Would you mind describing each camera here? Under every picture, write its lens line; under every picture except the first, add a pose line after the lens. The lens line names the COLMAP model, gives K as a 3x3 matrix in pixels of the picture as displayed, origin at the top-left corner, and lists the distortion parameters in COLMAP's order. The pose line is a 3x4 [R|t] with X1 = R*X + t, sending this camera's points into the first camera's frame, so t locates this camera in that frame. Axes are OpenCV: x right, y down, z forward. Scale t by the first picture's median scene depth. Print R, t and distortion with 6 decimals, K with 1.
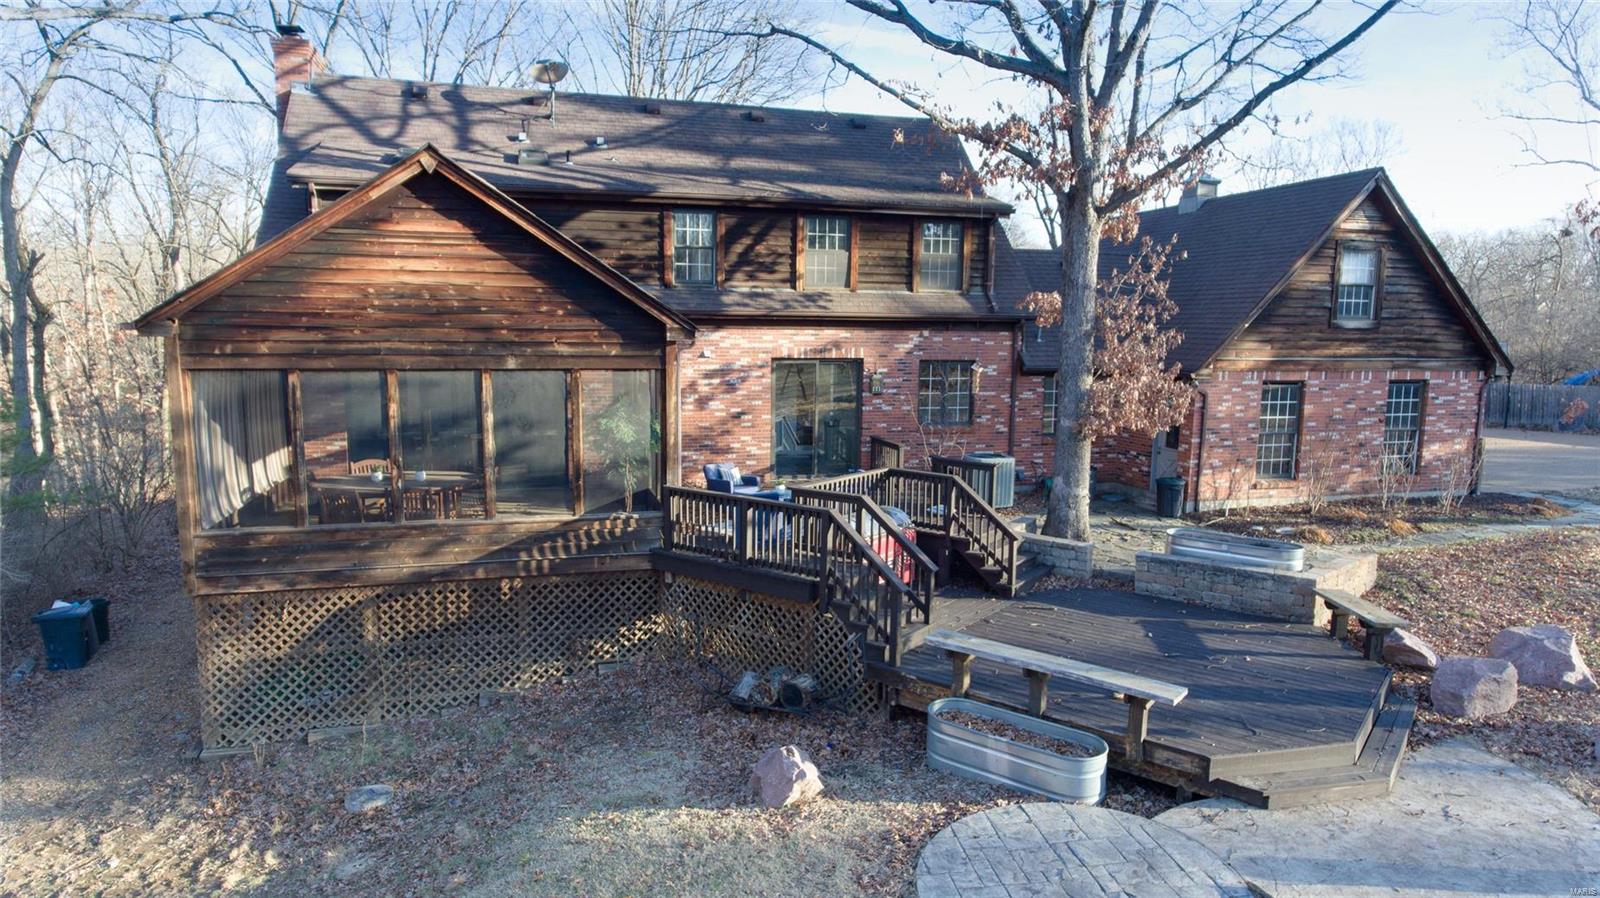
lens RADIAL K [[936.9, 0, 793.0], [0, 936.9, 449.7], [0, 0, 1]] dist [-0.001913, 0.000374]
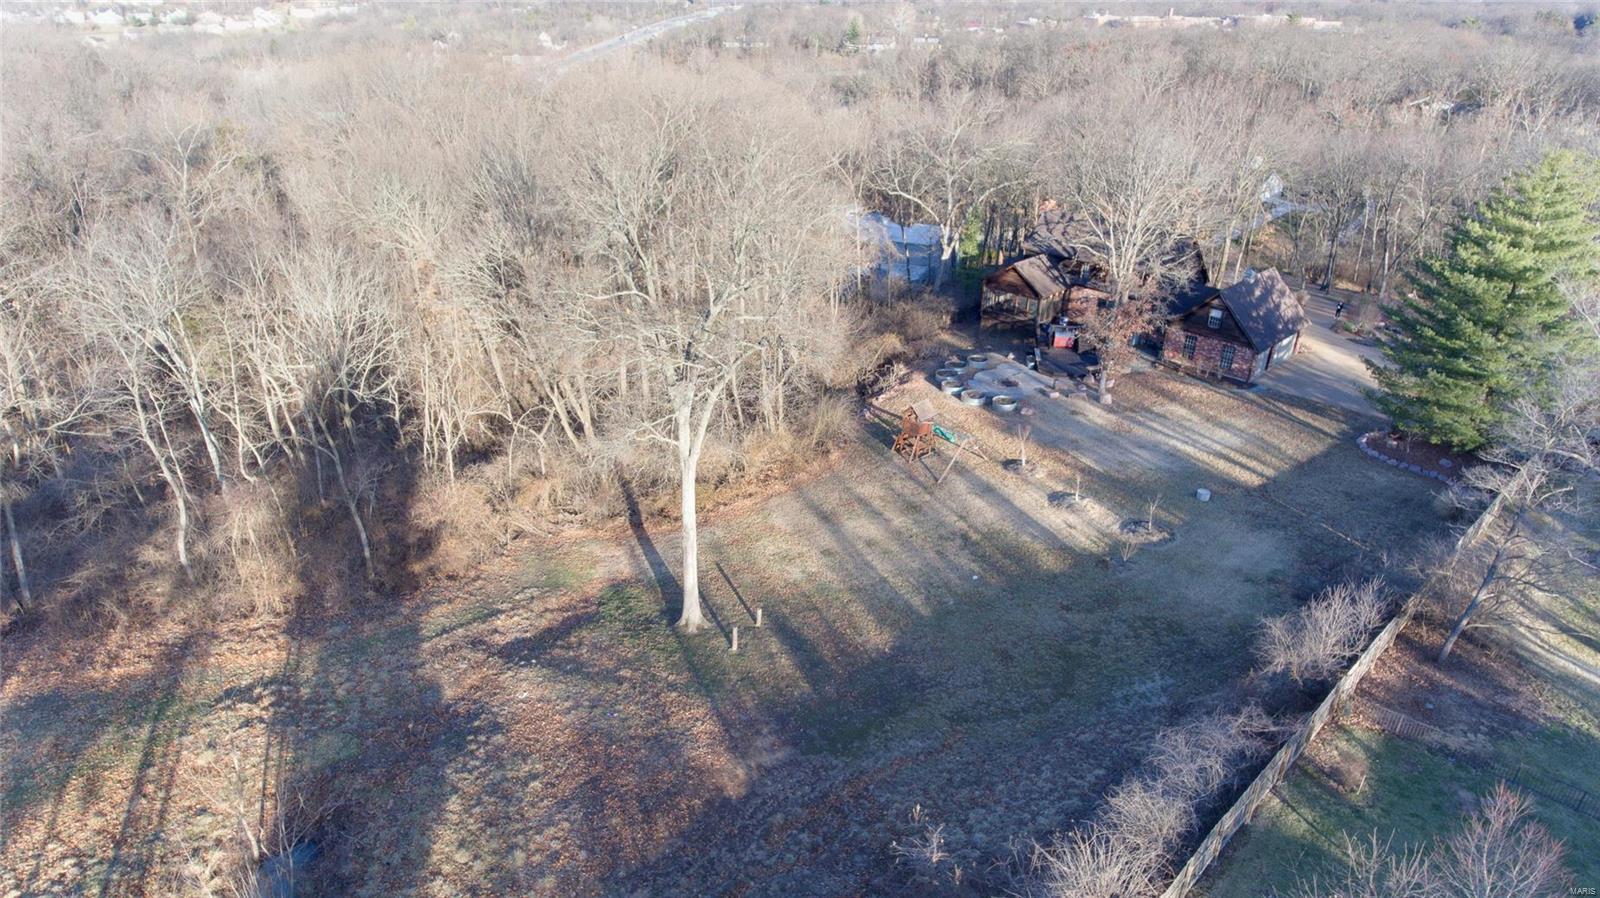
lens RADIAL K [[936.9, 0, 793.0], [0, 936.9, 449.7], [0, 0, 1]] dist [-0.001913, 0.000374]
pose [[0.446924, 0.390727, -0.804730, 4.657039], [-0.126898, 0.918164, 0.375328, -1.339333], [0.885525, -0.065624, 0.459933, -3.487866]]
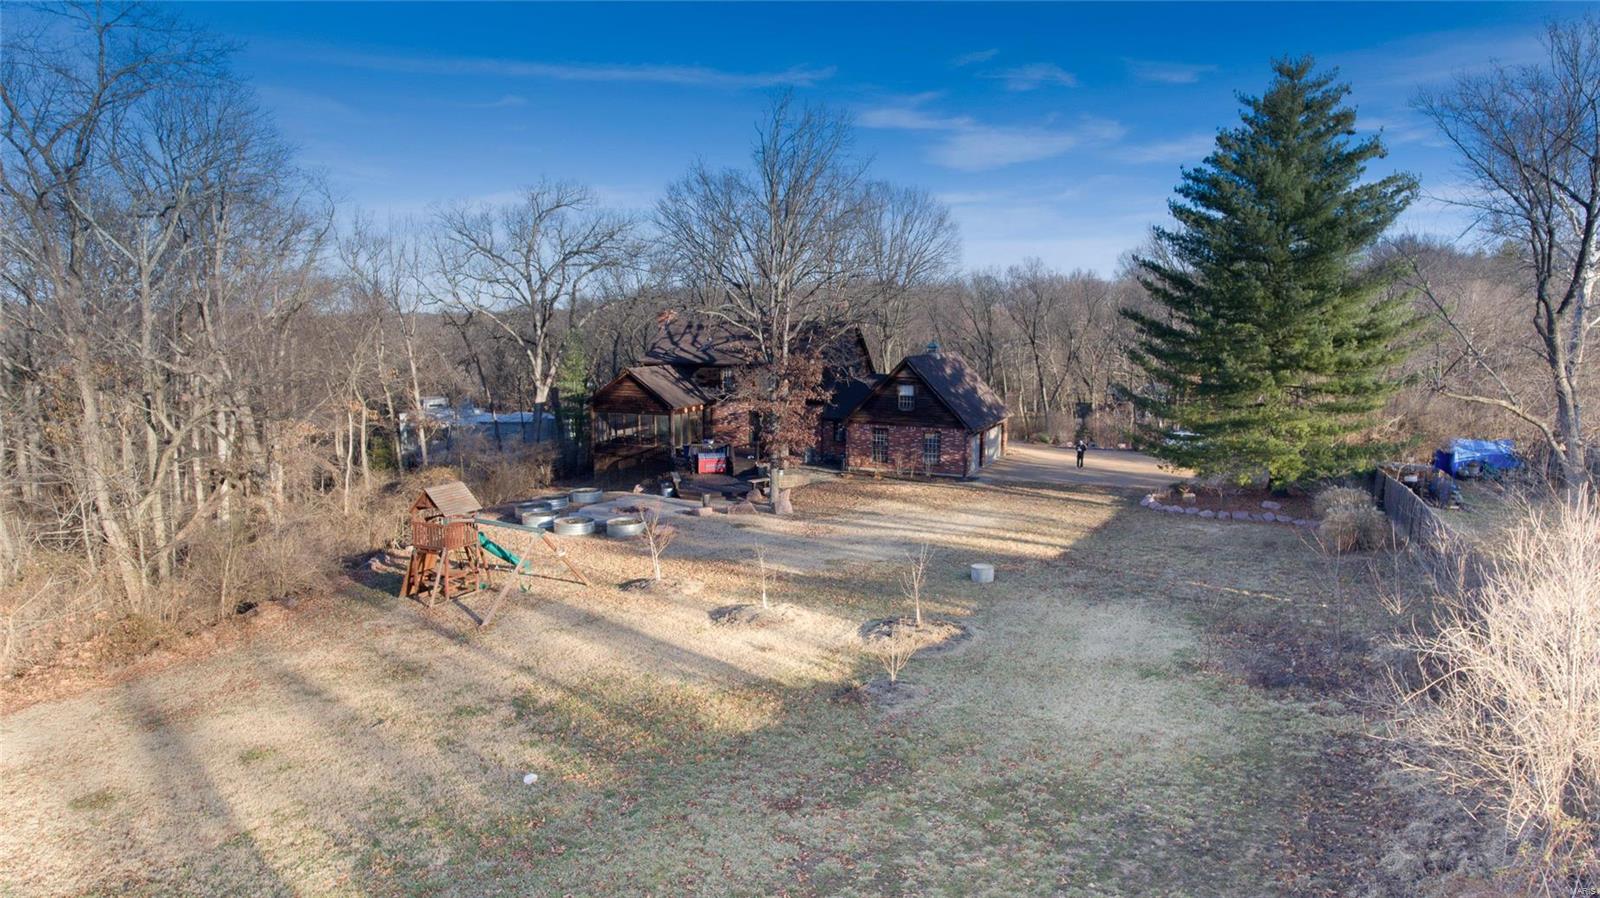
lens RADIAL K [[936.9, 0, 793.0], [0, 936.9, 449.7], [0, 0, 1]] dist [-0.001913, 0.000374]
pose [[0.738988, 0.079746, -0.668982, 3.300706], [-0.082750, 0.996195, 0.027342, -0.091690], [0.668618, 0.035153, 0.742775, -1.913653]]
